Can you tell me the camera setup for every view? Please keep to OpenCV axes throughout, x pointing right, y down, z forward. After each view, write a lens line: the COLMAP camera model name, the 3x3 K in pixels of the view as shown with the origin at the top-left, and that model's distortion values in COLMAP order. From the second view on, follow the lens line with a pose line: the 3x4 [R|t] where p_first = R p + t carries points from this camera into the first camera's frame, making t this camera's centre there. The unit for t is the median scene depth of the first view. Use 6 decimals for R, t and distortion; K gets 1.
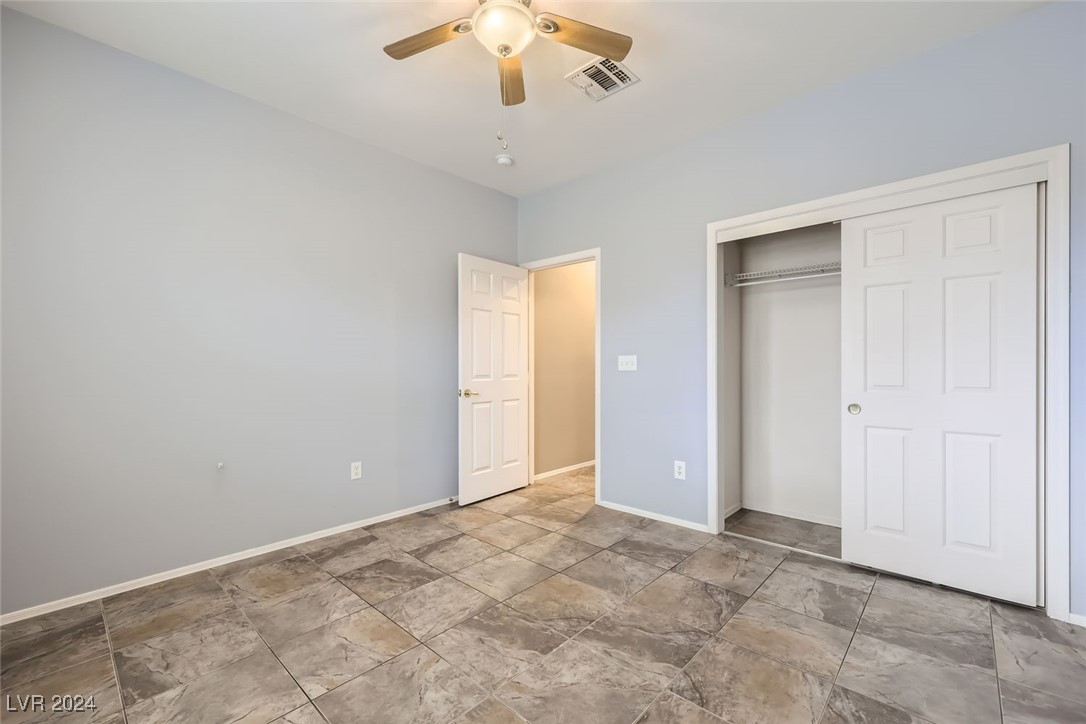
lens RADIAL K [[443.2, 0, 542.8], [0, 443.2, 367.2], [0, 0, 1]] dist [-0.000974, 0.001122]
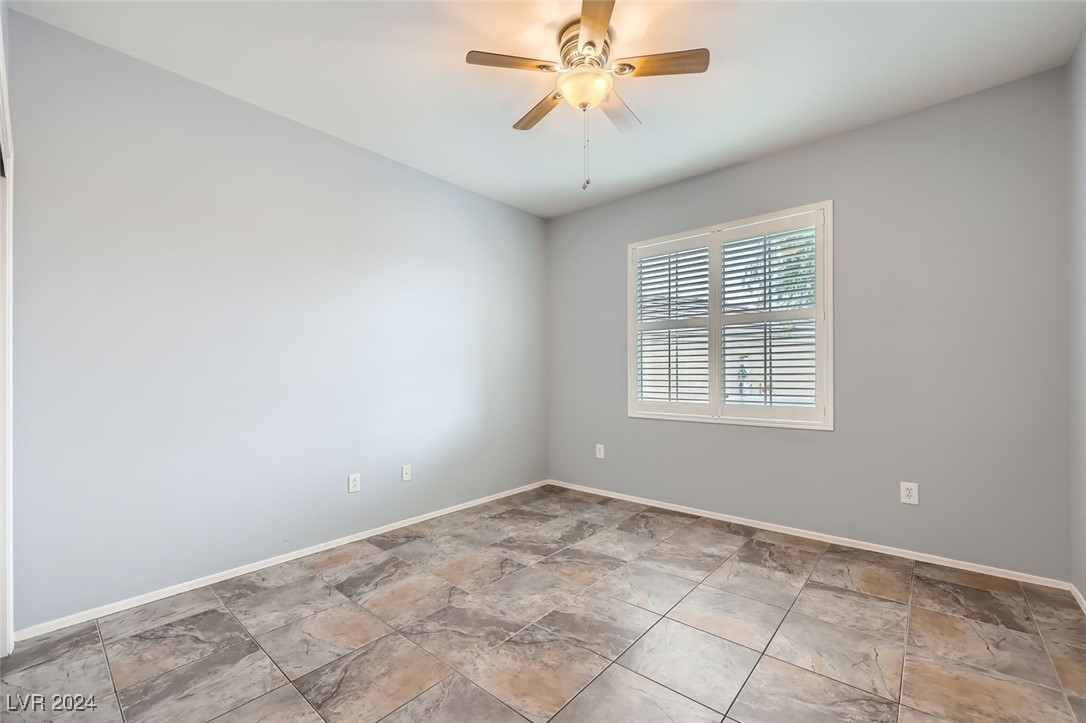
lens RADIAL K [[443.2, 0, 544.1], [0, 443.2, 365.5], [0, 0, 1]] dist [-0.000974, 0.001122]
pose [[-0.999489, 0.012617, -0.029355, 0.056635], [0.013123, 0.999768, -0.017100, -0.004768], [0.029133, -0.017477, -0.999423, 2.056631]]
